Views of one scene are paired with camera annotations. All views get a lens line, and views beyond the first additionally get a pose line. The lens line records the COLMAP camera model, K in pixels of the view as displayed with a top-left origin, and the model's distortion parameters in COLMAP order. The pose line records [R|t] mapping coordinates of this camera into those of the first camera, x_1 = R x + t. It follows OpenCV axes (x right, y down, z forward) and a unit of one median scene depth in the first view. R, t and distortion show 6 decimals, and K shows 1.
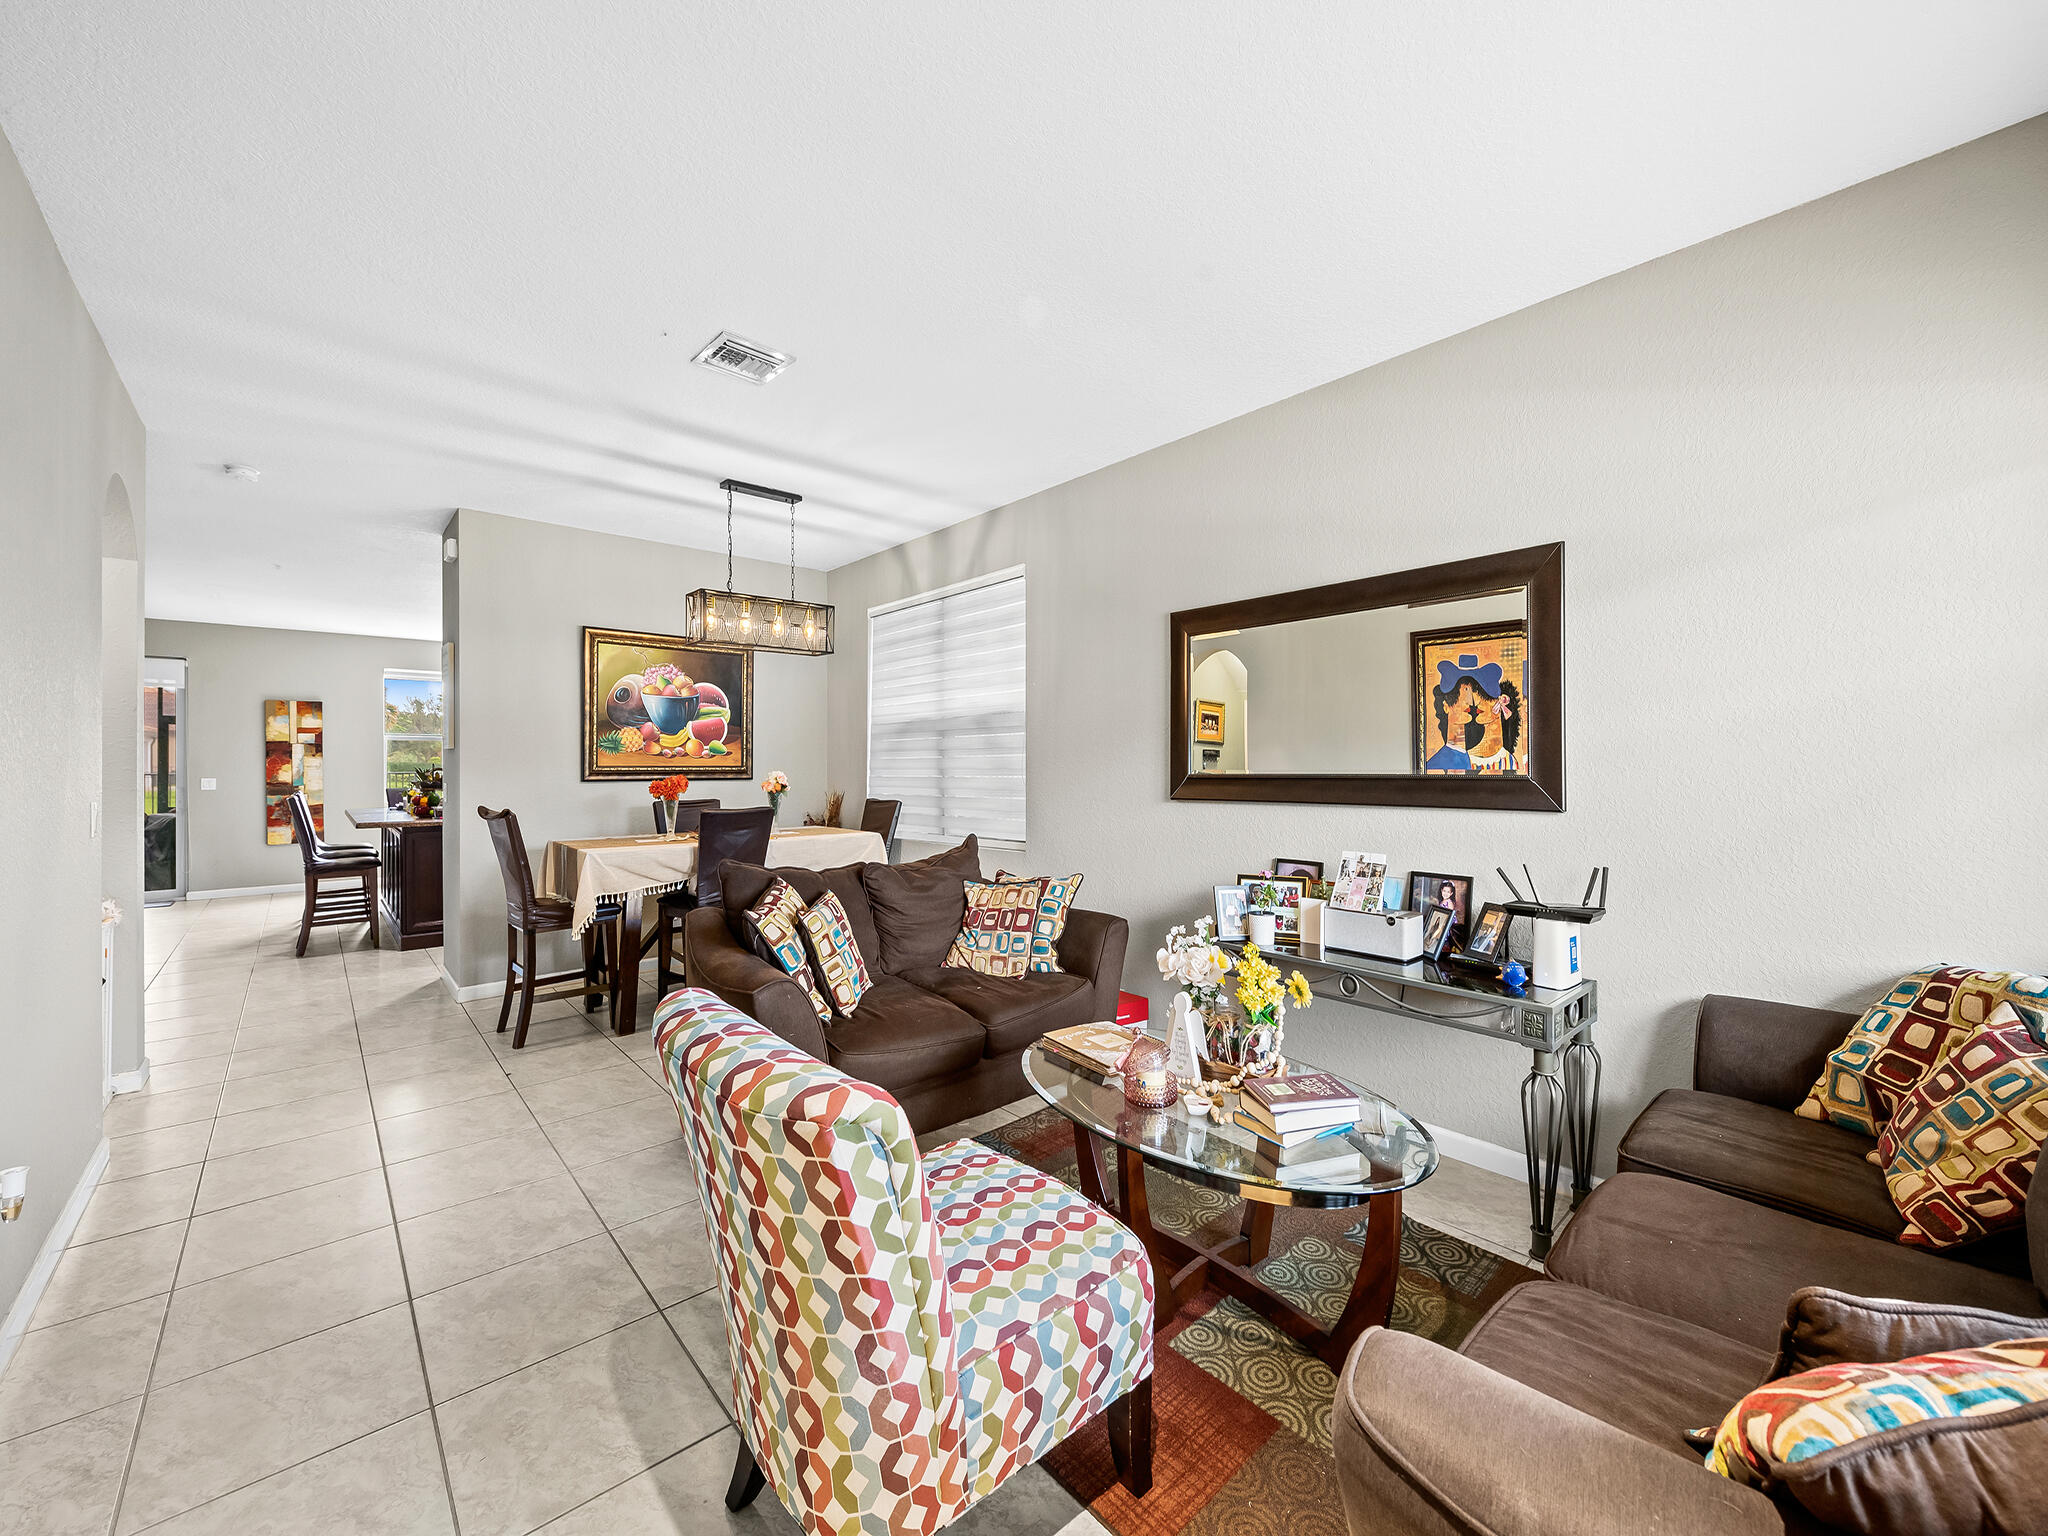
lens RADIAL K [[810.7, 0, 1027.2], [0, 810.7, 771.4], [0, 0, 1]] dist [-0.002235, -0.001136]
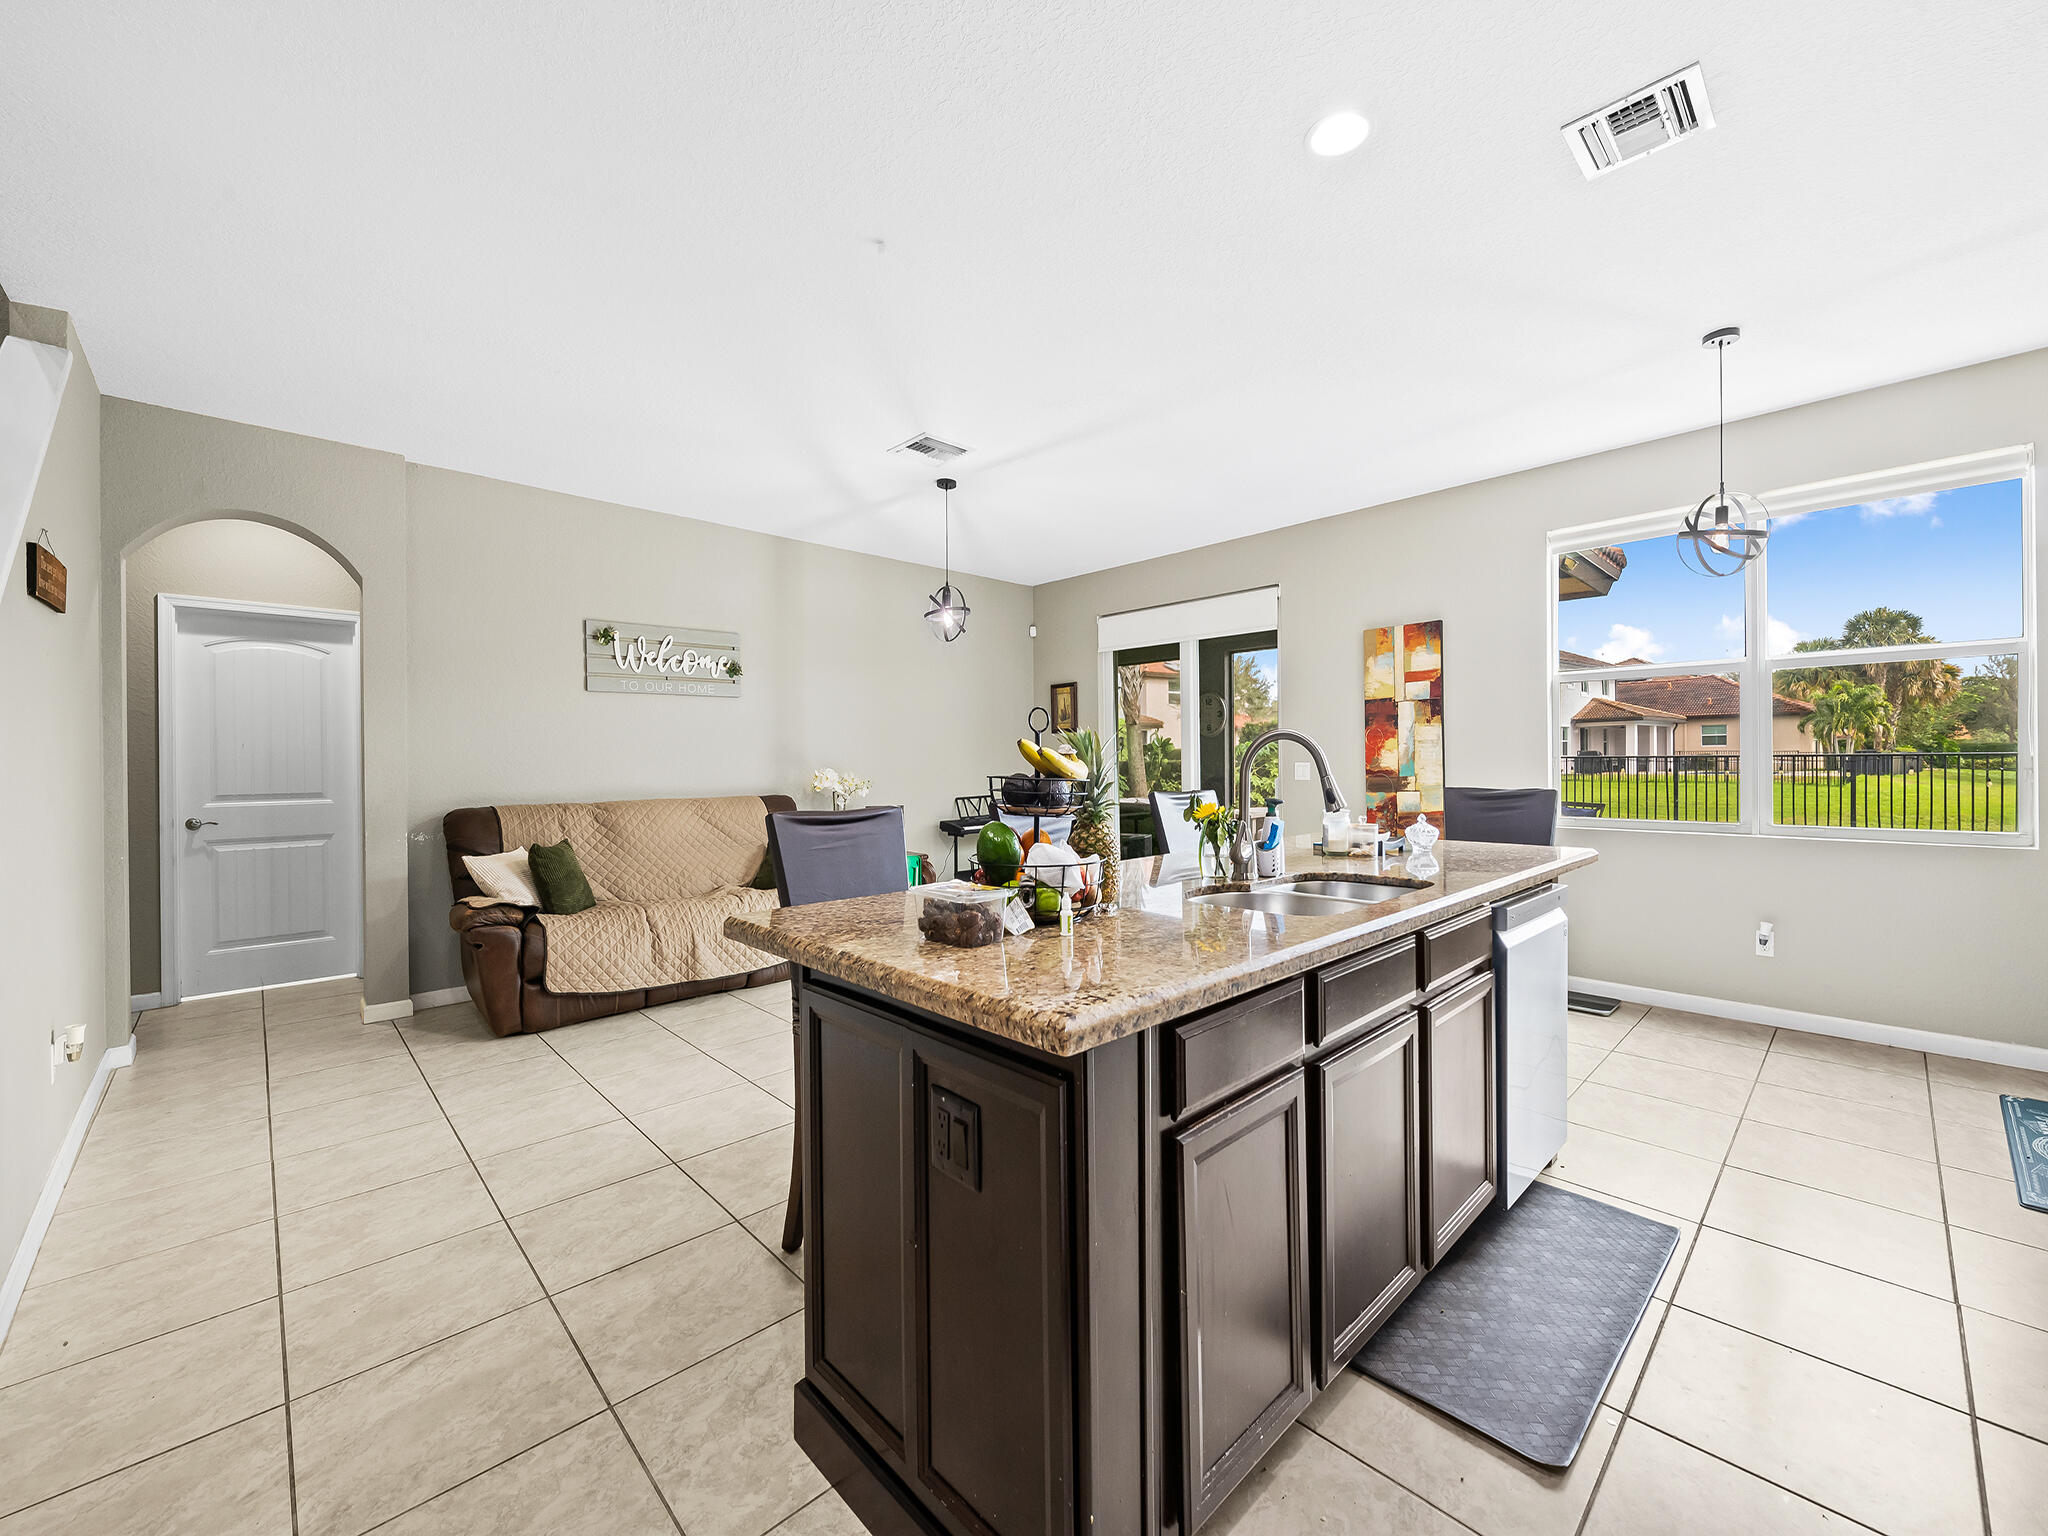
lens RADIAL K [[810.7, 0, 1023.4], [0, 810.7, 768.2], [0, 0, 1]] dist [-0.002235, -0.001136]
pose [[0.028997, 0.010999, -0.999519, -0.532040], [0.003892, 0.999931, 0.011116, 0.007494], [0.999572, -0.004213, 0.028952, 1.095736]]
